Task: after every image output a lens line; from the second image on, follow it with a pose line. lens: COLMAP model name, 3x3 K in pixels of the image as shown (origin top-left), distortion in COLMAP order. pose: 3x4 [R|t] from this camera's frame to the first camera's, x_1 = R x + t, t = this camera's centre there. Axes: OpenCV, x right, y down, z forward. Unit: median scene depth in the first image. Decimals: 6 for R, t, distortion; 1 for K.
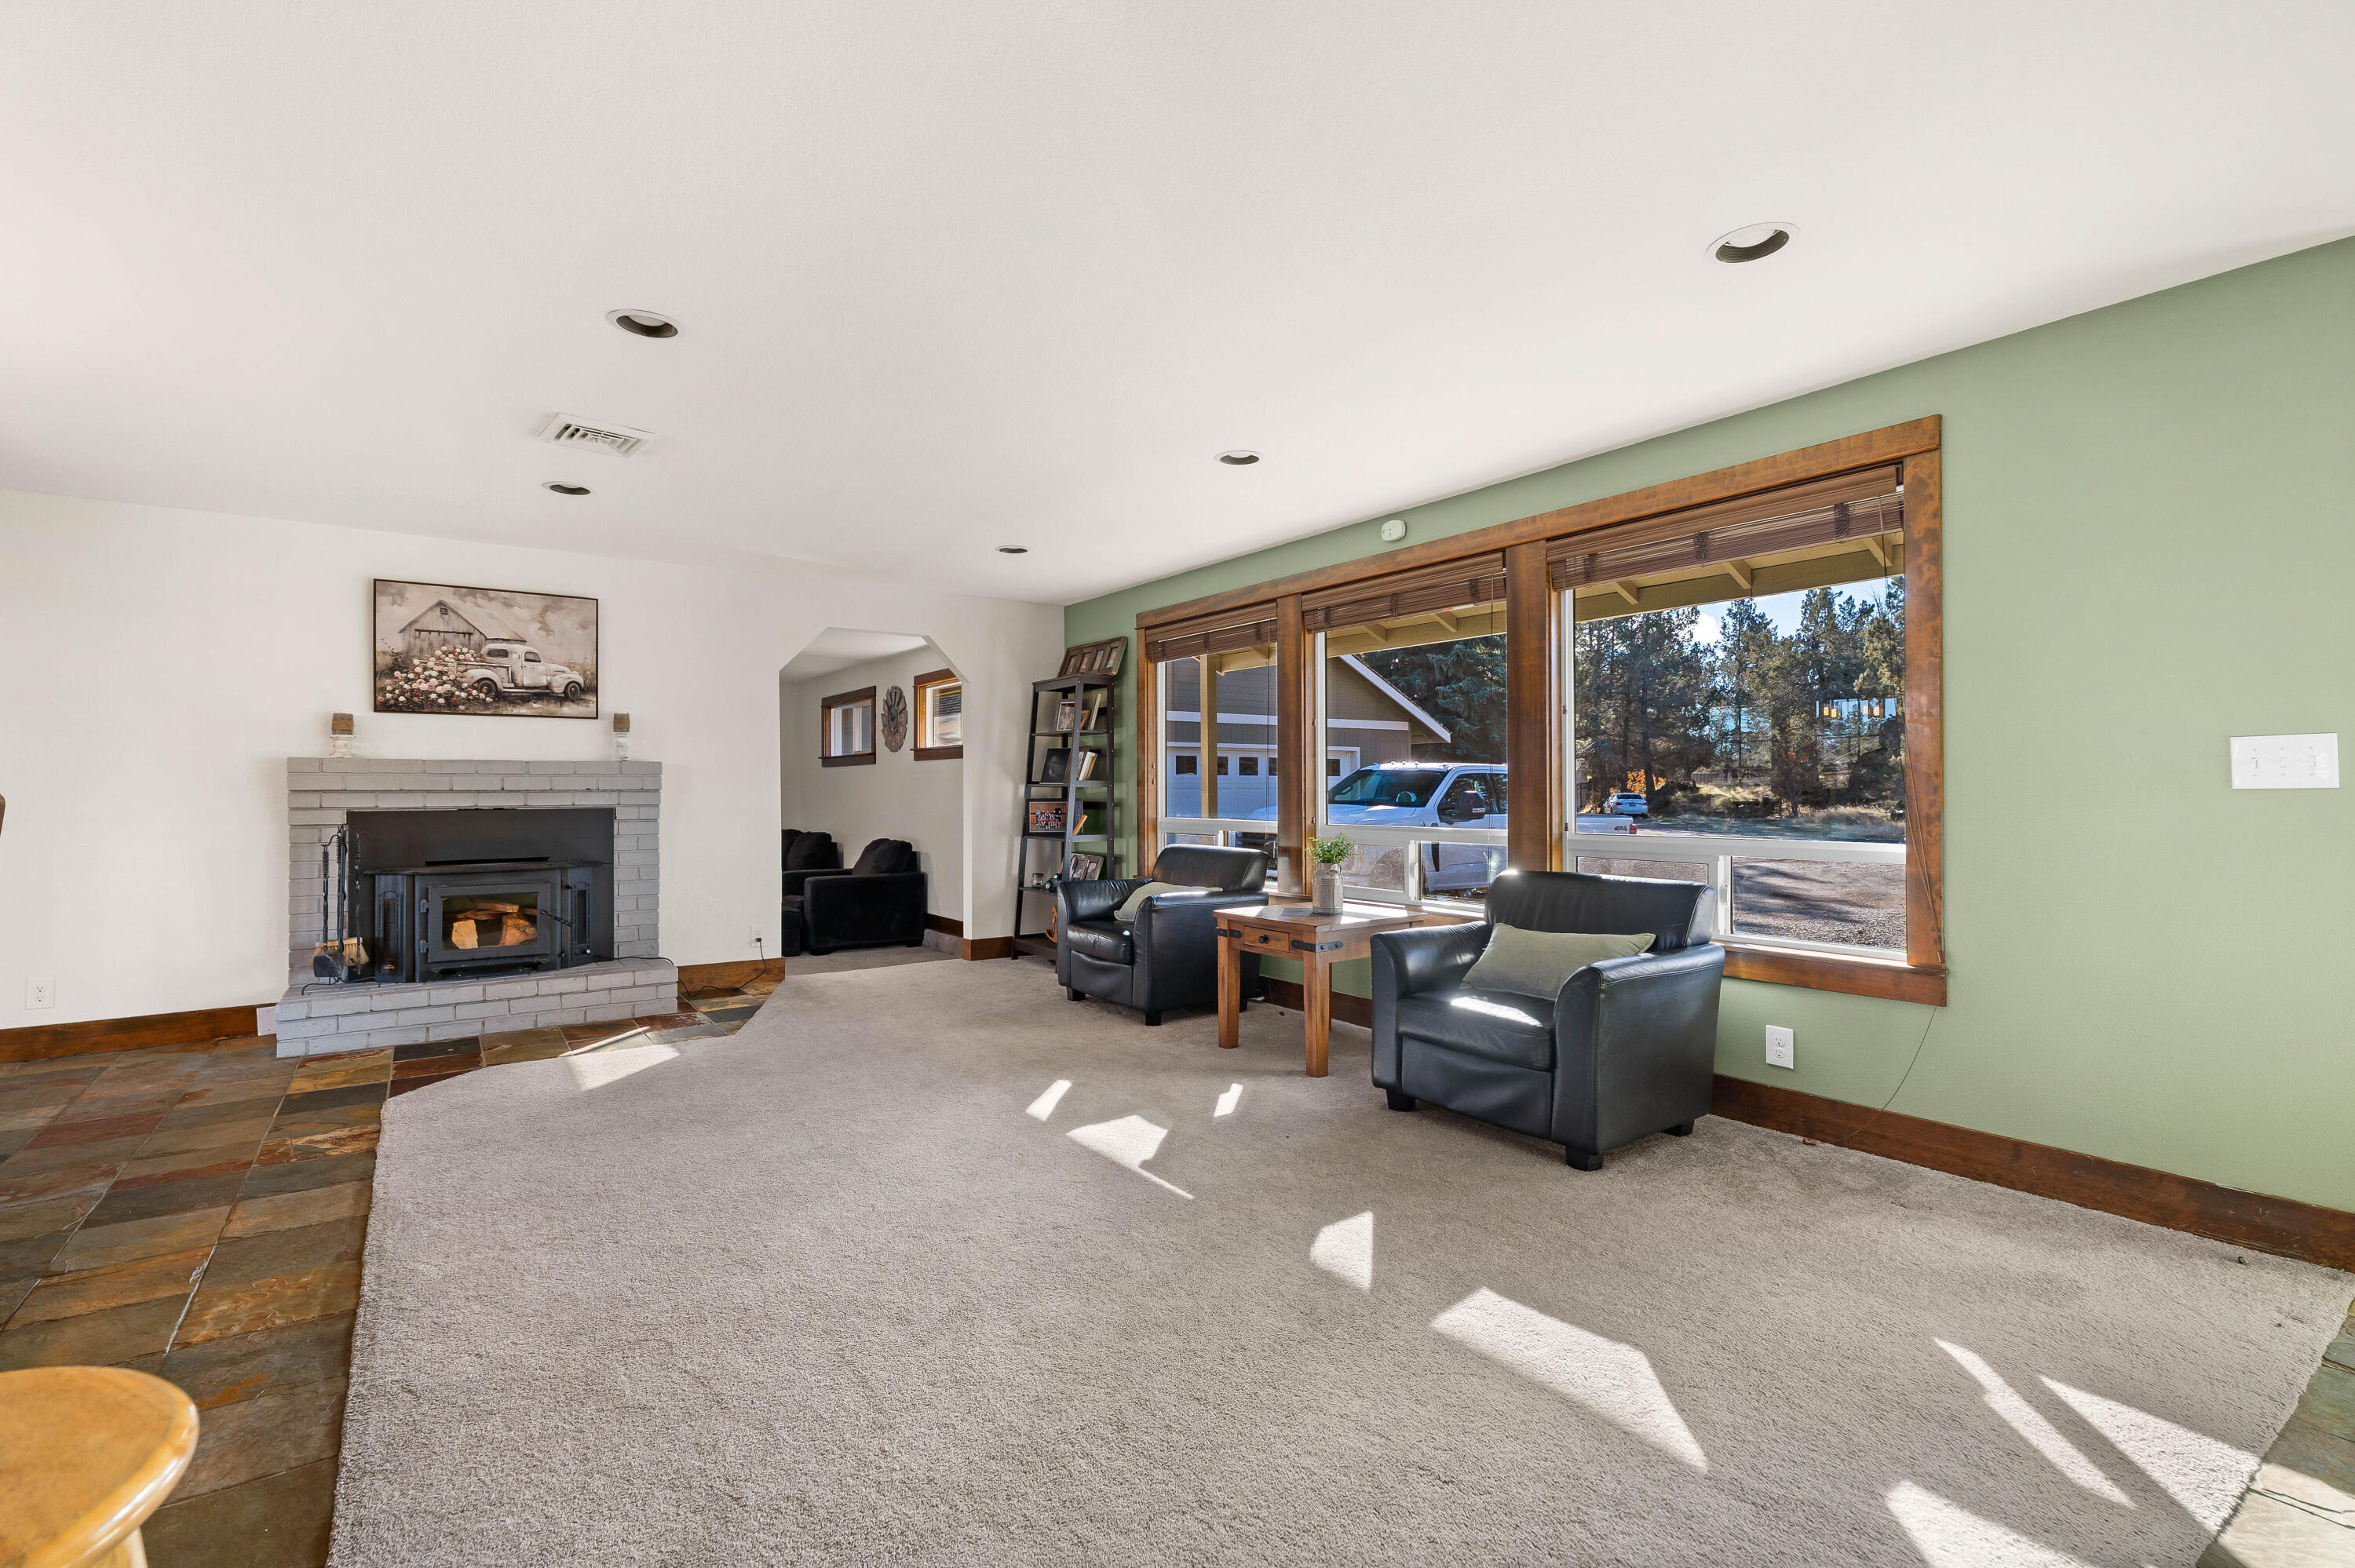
lens RADIAL K [[1071.3, 0, 1177.9], [0, 1071.3, 780.5], [0, 0, 1]] dist [0.003173, -0.002276]
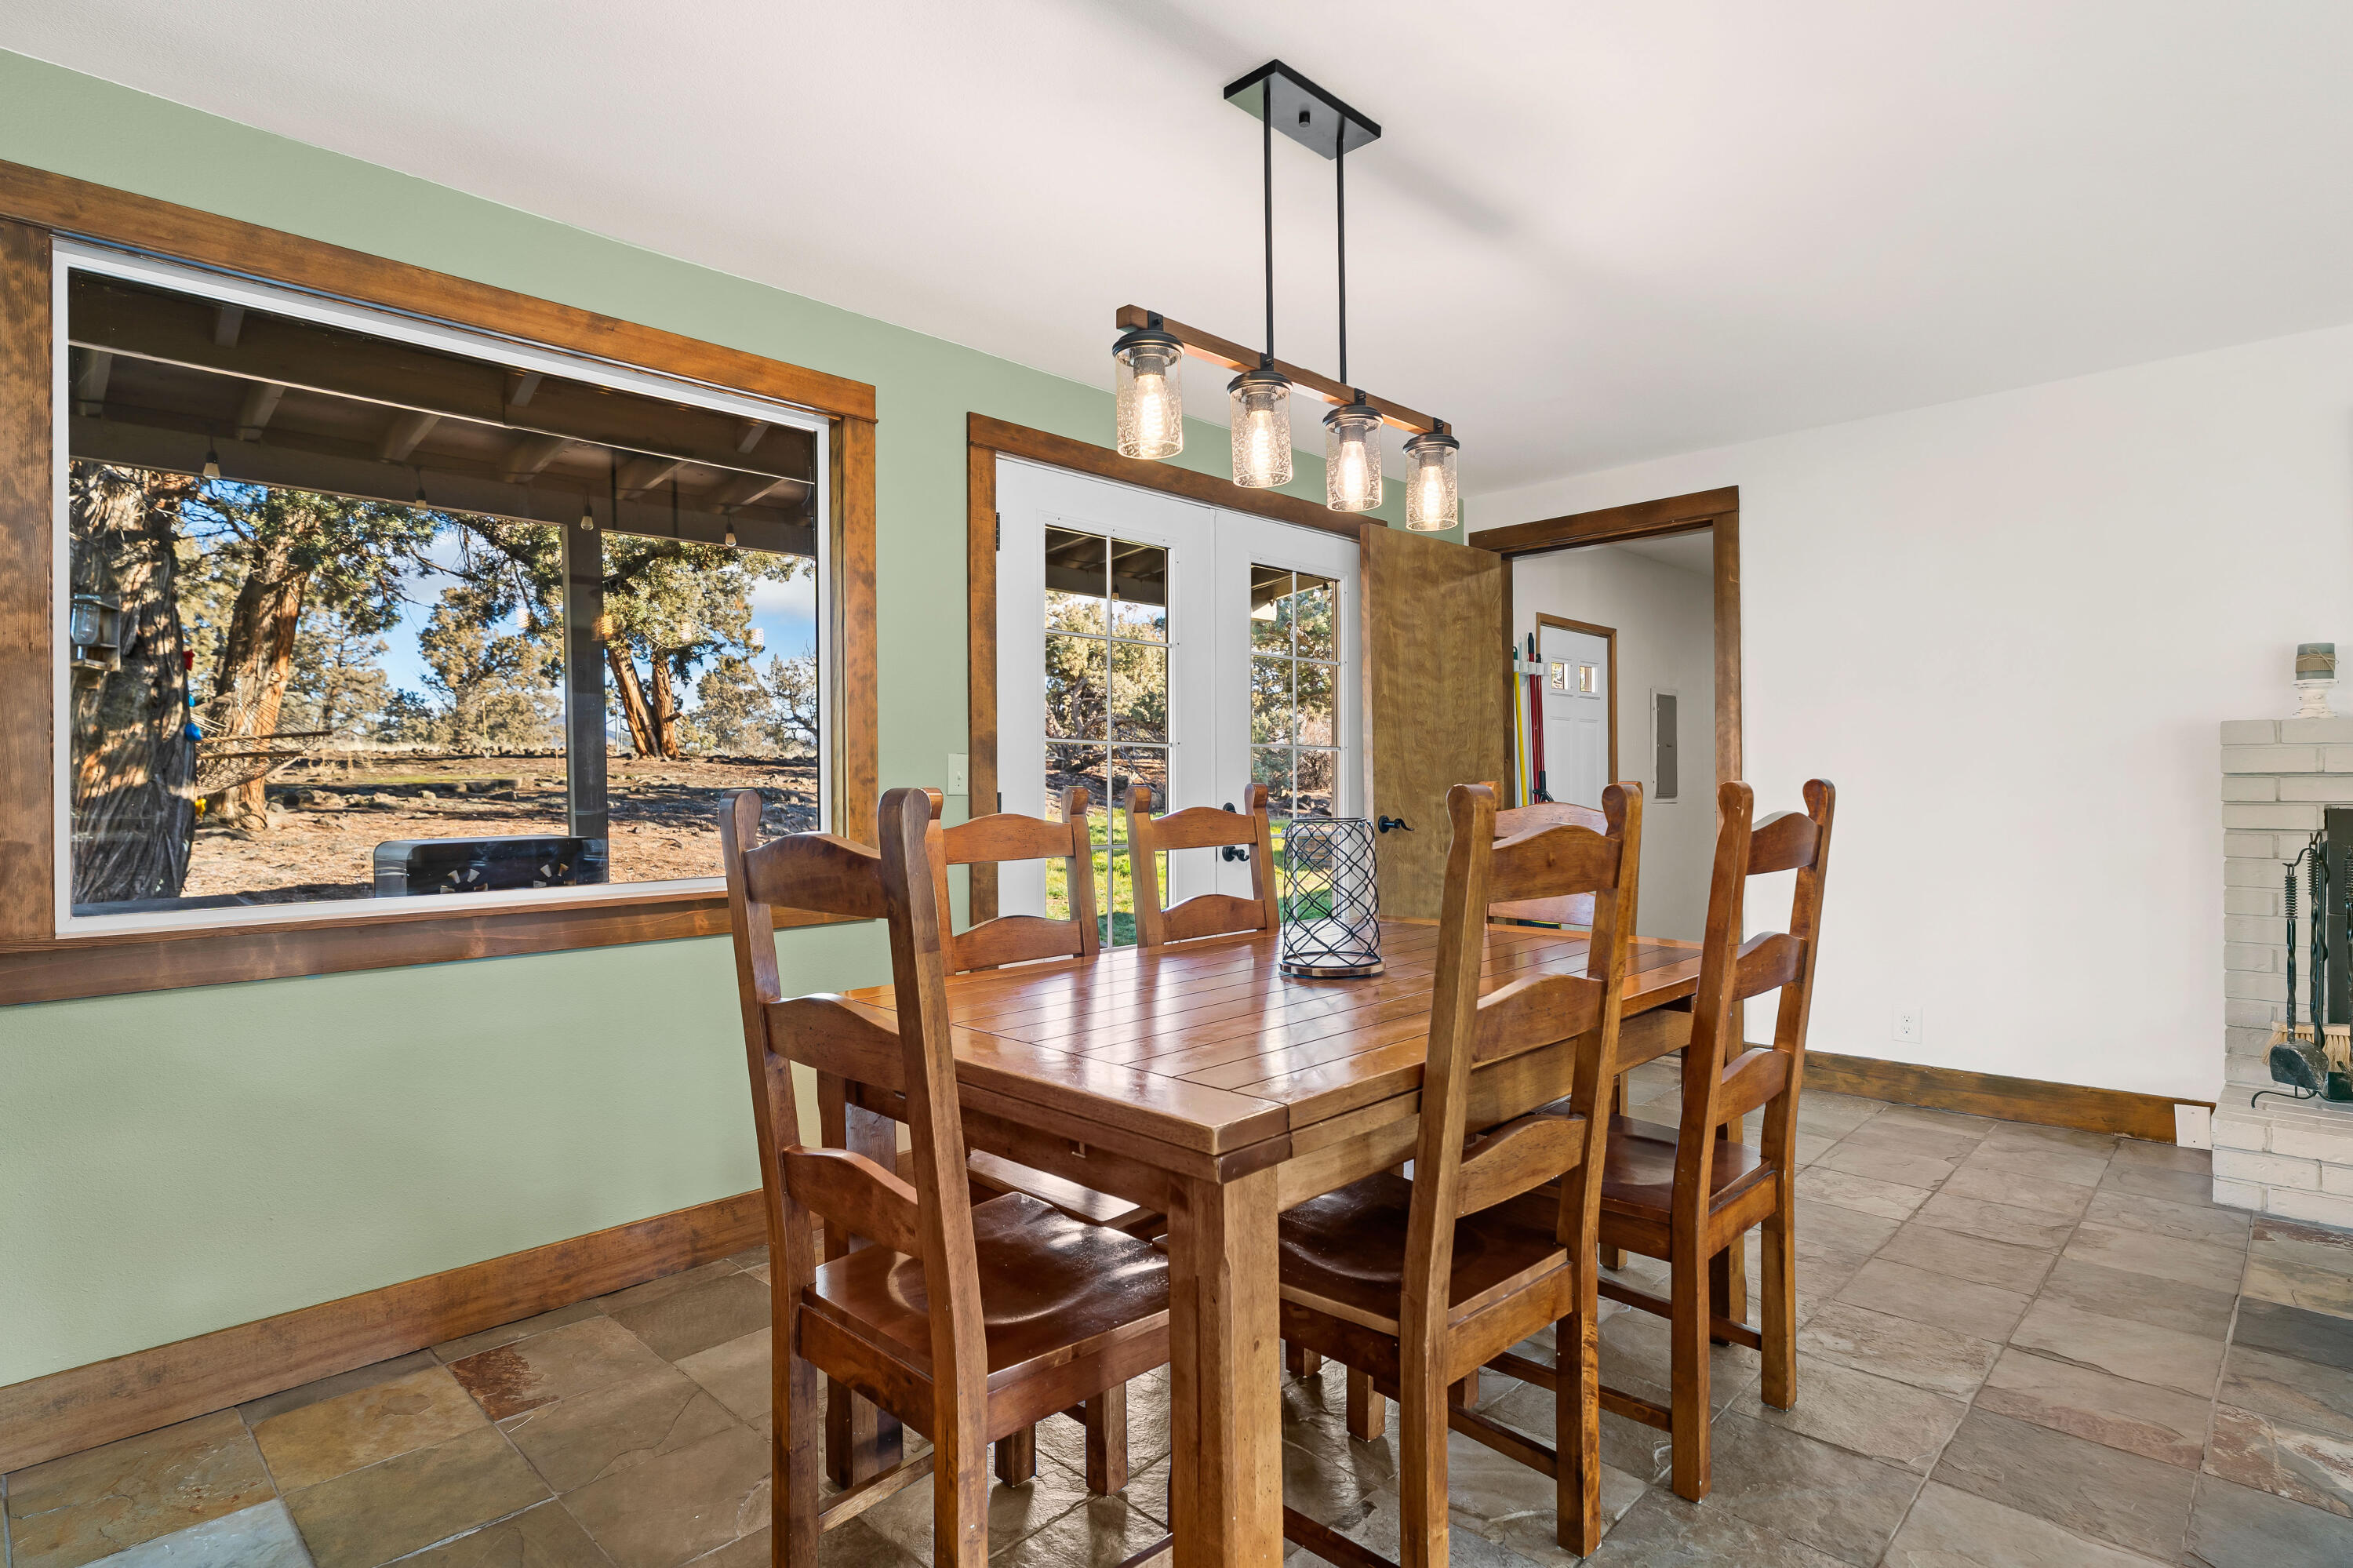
lens RADIAL K [[1191.6, 0, 1151.9], [0, 1191.6, 787.1], [0, 0, 1]] dist [-0.000804, 0.000465]
pose [[0.171237, 0.003079, -0.985225, -0.247881], [0.013214, 0.999898, 0.005422, 0.005219], [0.985141, -0.013947, 0.171179, 0.260143]]
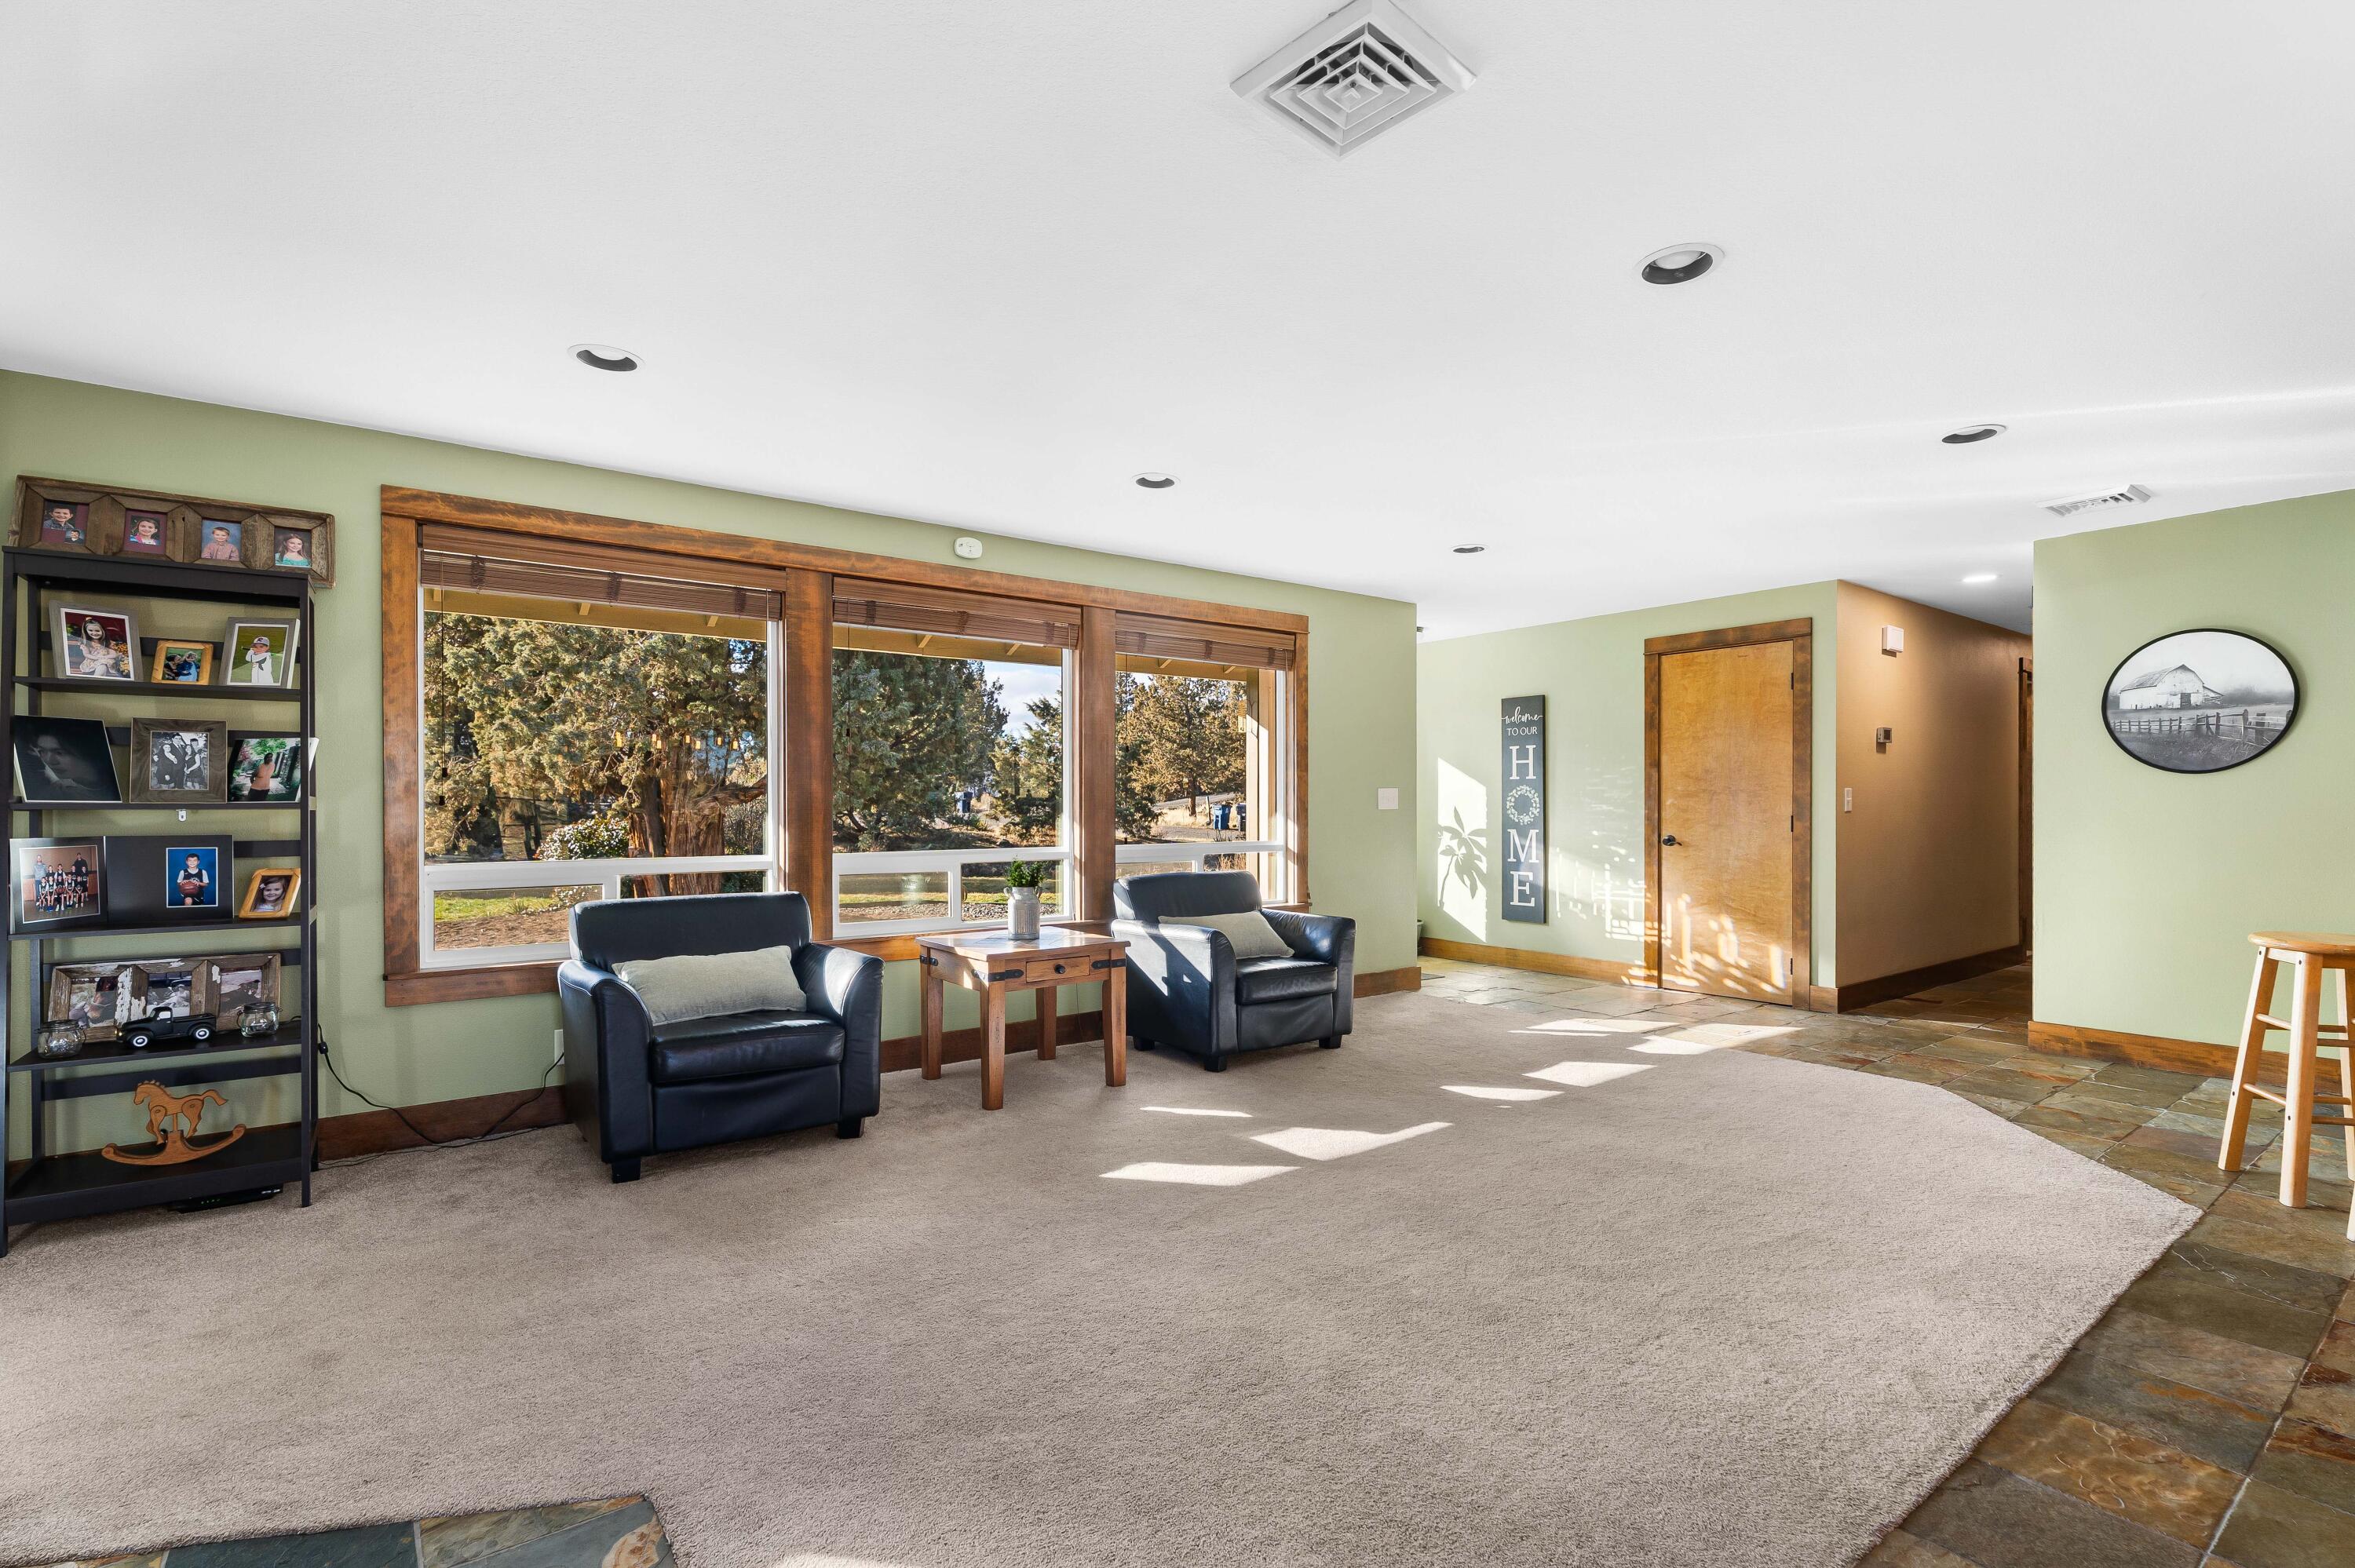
lens RADIAL K [[1071.3, 0, 1170.8], [0, 1071.3, 827.1], [0, 0, 1]] dist [0.003173, -0.002276]
pose [[-0.031189, -0.014256, 0.999412, -0.758003], [-0.002971, 0.999895, 0.014170, 0.007608], [-0.999509, -0.002527, -0.031228, 0.811227]]
